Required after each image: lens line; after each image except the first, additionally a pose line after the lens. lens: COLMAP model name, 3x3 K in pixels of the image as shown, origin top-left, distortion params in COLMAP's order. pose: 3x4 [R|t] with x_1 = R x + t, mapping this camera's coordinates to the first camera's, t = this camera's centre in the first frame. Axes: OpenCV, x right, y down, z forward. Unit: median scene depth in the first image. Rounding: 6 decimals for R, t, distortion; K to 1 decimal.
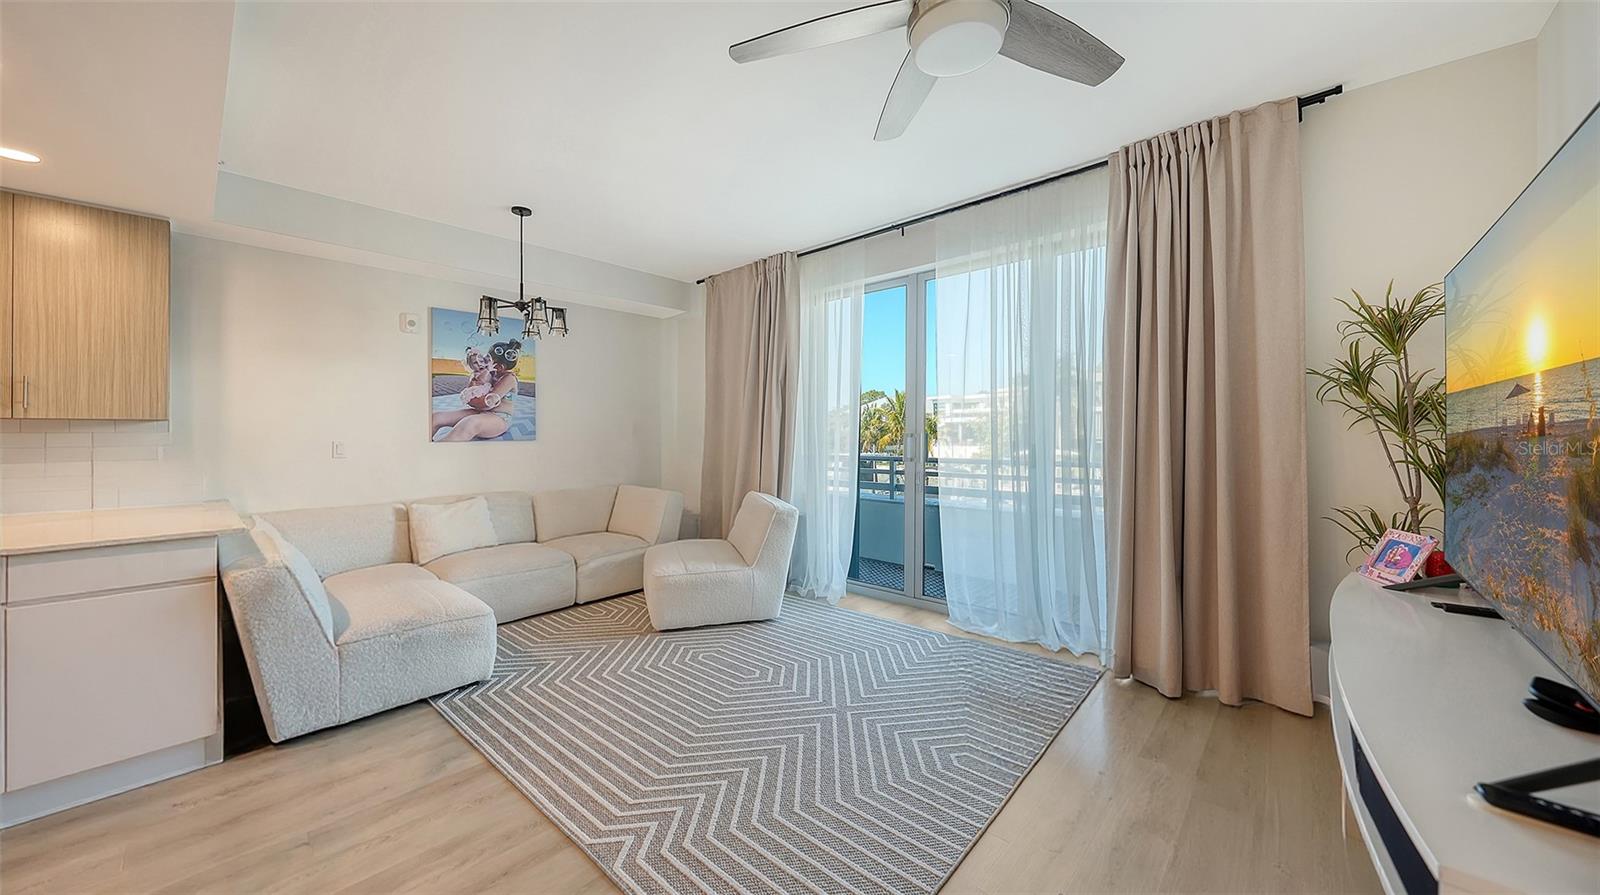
lens RADIAL K [[563.0, 0, 792.7], [0, 563.0, 428.5], [0, 0, 1]] dist [-0.005875, 0.001279]
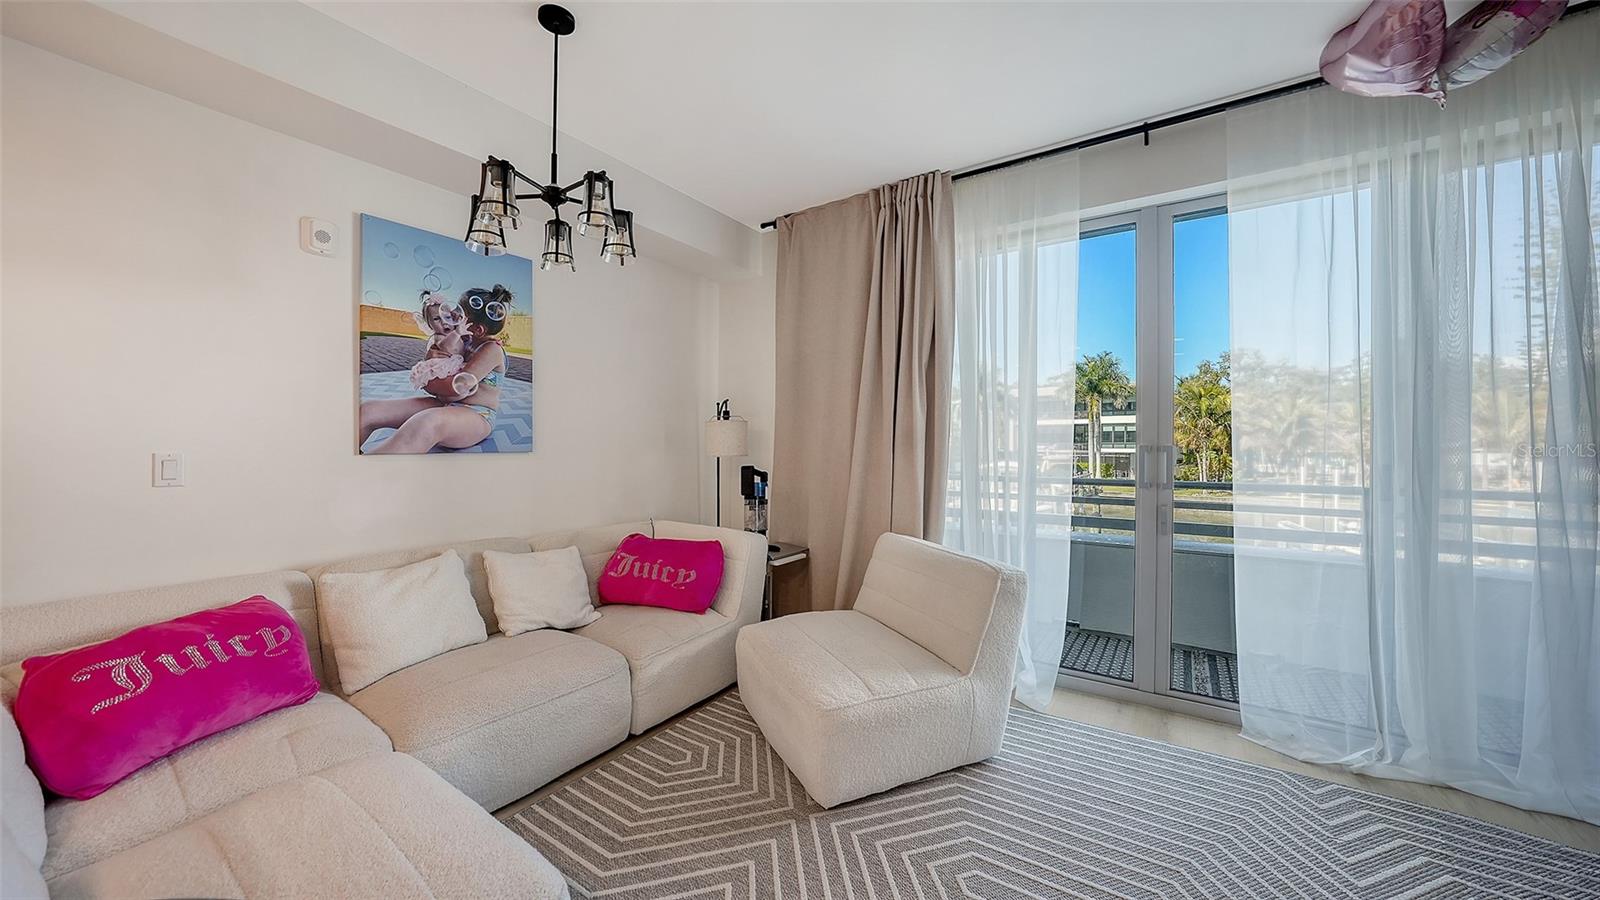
lens RADIAL K [[563.0, 0, 793.6], [0, 563.0, 444.2], [0, 0, 1]] dist [-0.005875, 0.001279]
pose [[0.991294, 0.008045, 0.131417, -0.287437], [-0.009362, 0.999912, 0.009412, 0.004498], [-0.131330, -0.010560, 0.991282, 0.392308]]
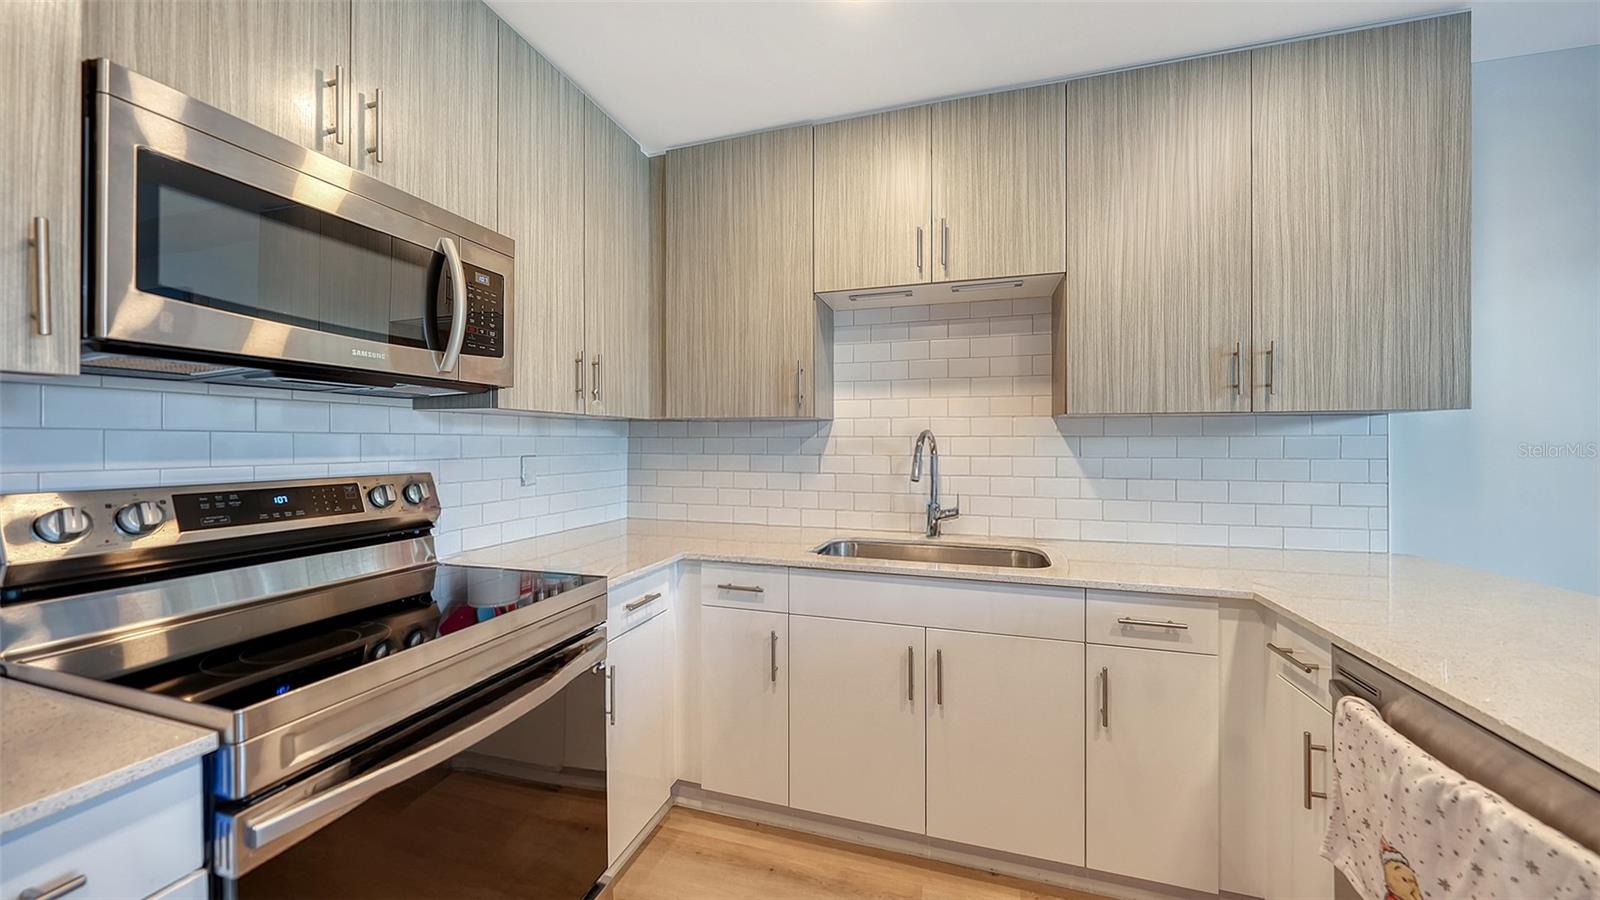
lens RADIAL K [[563.0, 0, 802.8], [0, 563.0, 450.8], [0, 0, 1]] dist [-0.005875, 0.001279]
pose [[0.424200, 0.011864, -0.905491, -0.654618], [0.005282, 0.999865, 0.015575, 0.007934], [0.905553, -0.011389, 0.424080, 0.174569]]
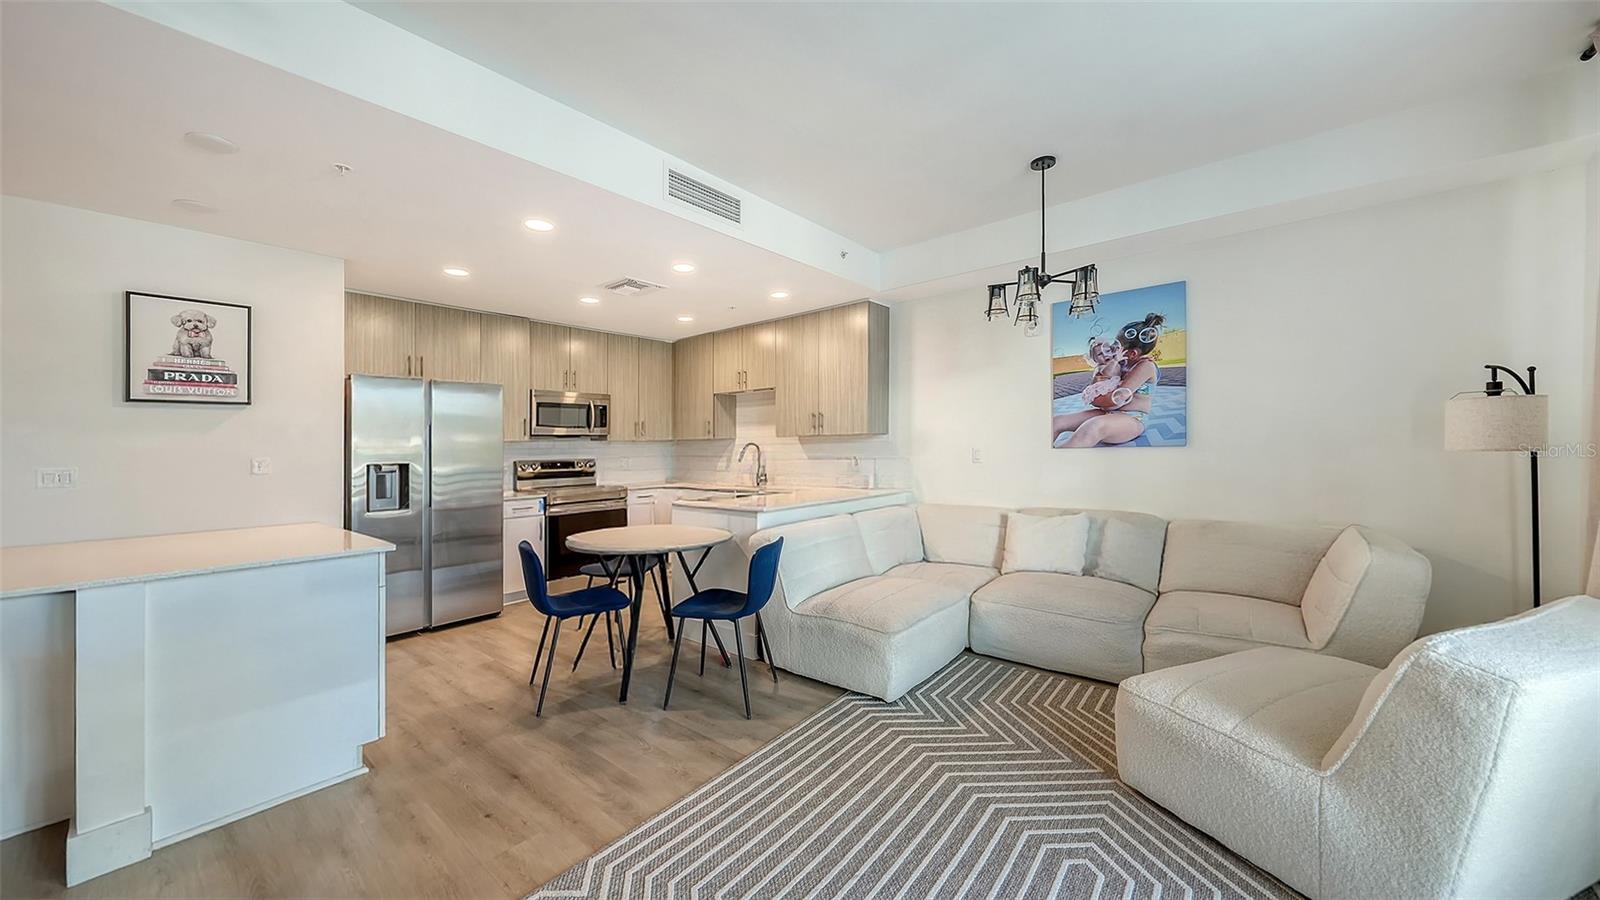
lens RADIAL K [[563.0, 0, 810.0], [0, 563.0, 442.9], [0, 0, 1]] dist [-0.005875, 0.001279]
pose [[0.052281, -0.007049, -0.998608, 0.259780], [0.025050, 0.999670, -0.005745, 0.009822], [0.998318, -0.024714, 0.052440, 0.549435]]
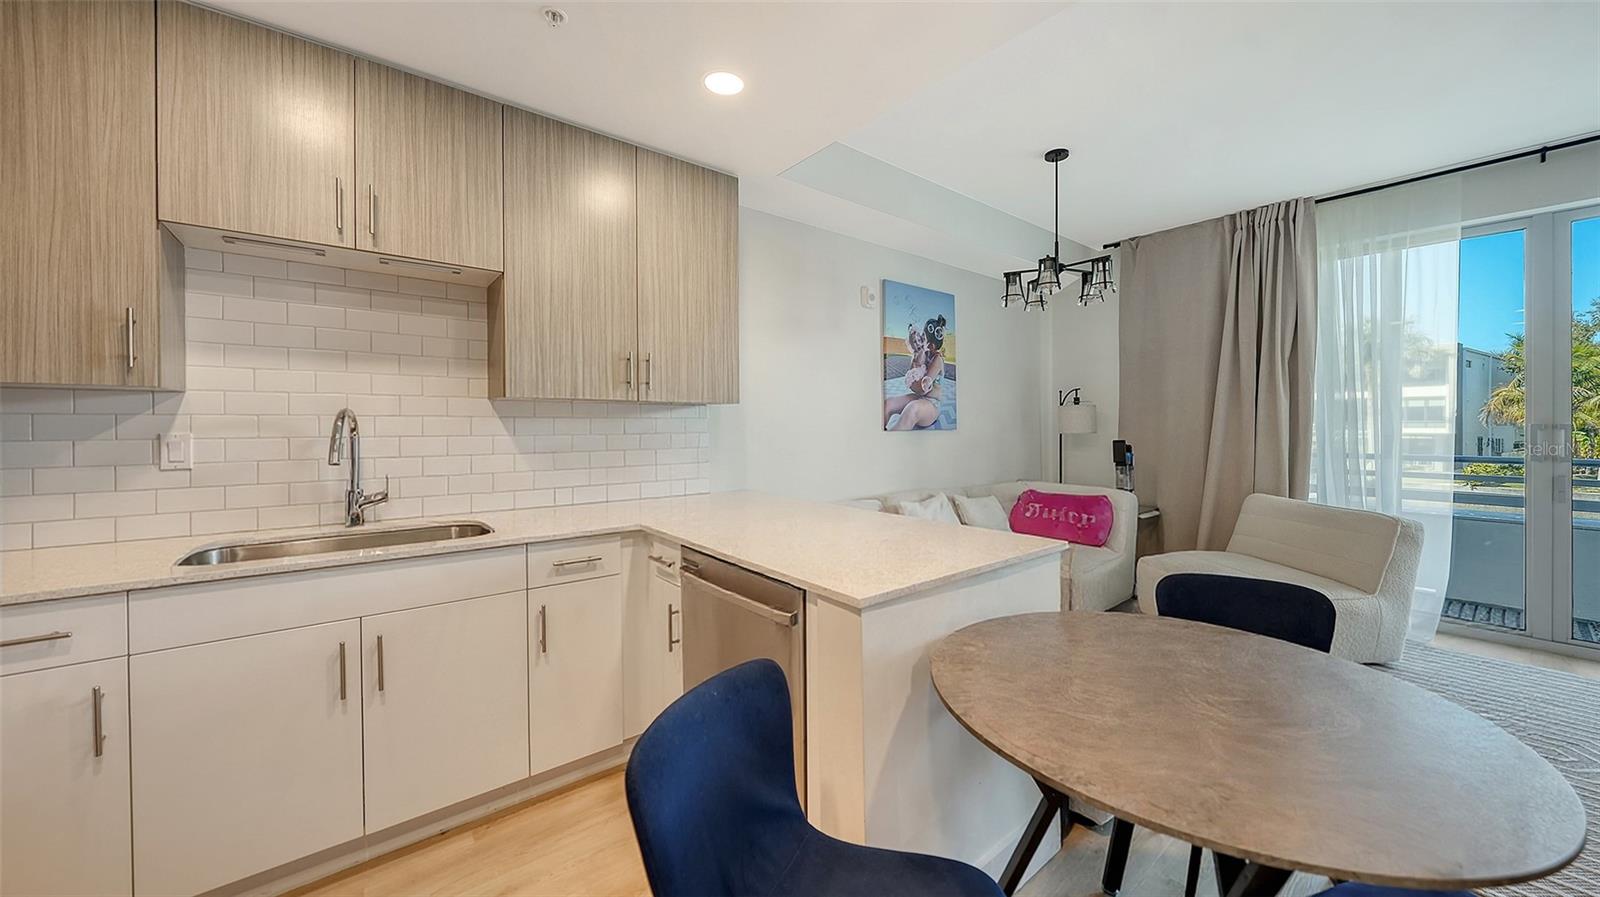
lens RADIAL K [[563.0, 0, 802.3], [0, 563.0, 427.3], [0, 0, 1]] dist [-0.005875, 0.001279]
pose [[0.986403, 0.005504, -0.164254, -0.623799], [-0.003097, 0.999884, 0.014903, 0.005495], [0.164317, -0.014192, 0.986305, 0.100788]]
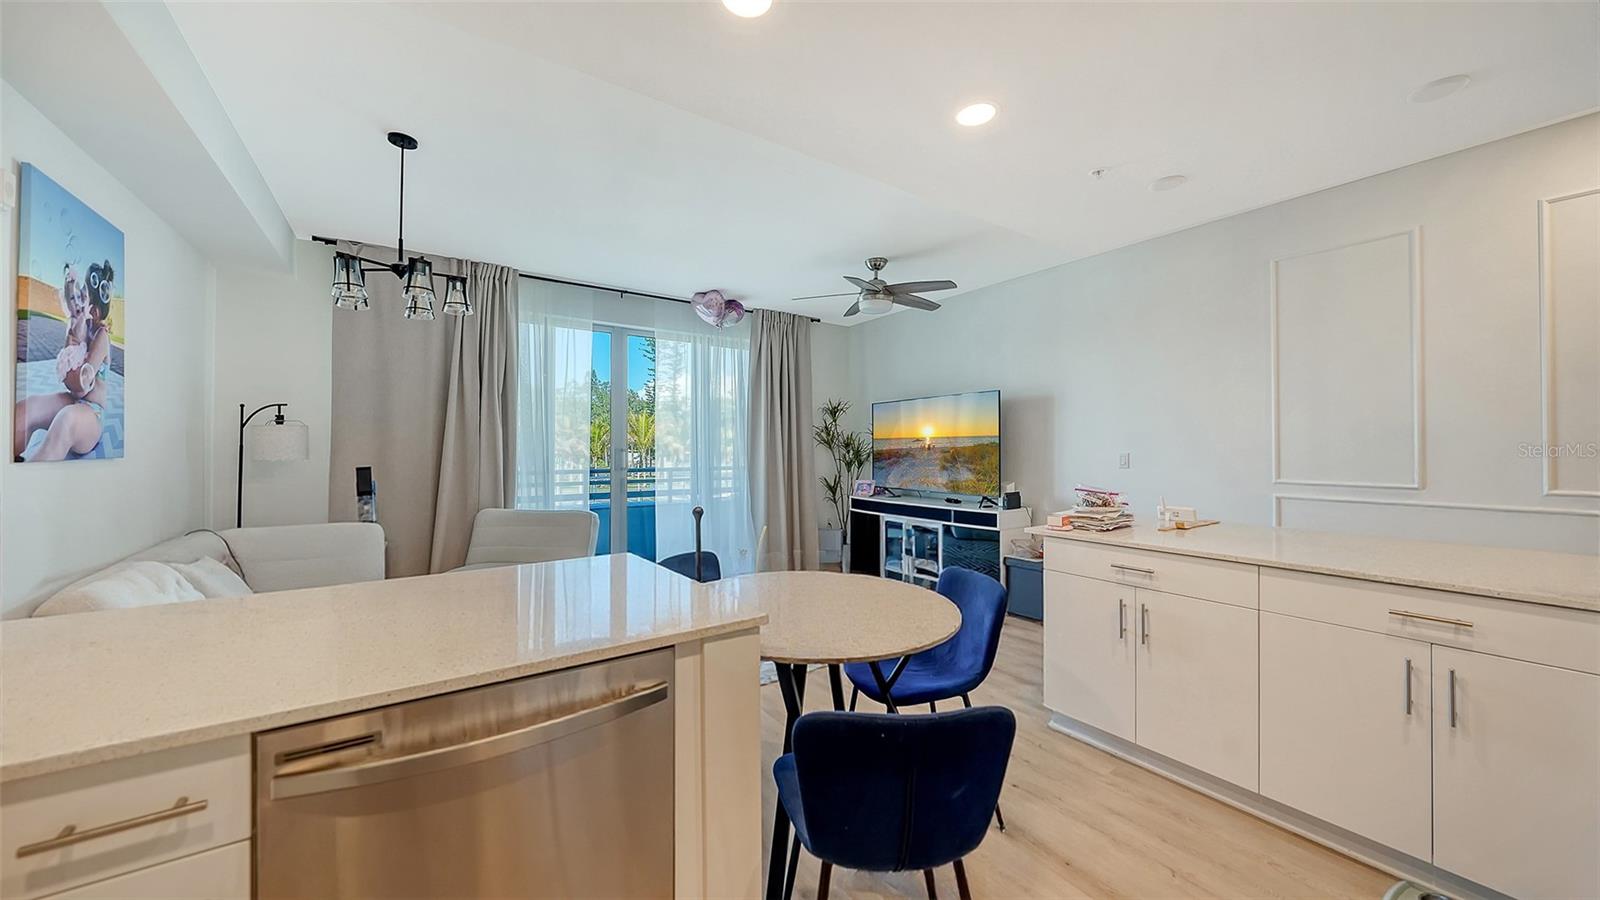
lens RADIAL K [[563.0, 0, 787.5], [0, 563.0, 435.4], [0, 0, 1]] dist [-0.005875, 0.001279]
pose [[0.246306, 0.027405, 0.968805, -0.921067], [-0.009678, 0.999620, -0.025816, 0.008266], [-0.969144, -0.003018, 0.246477, 0.299043]]
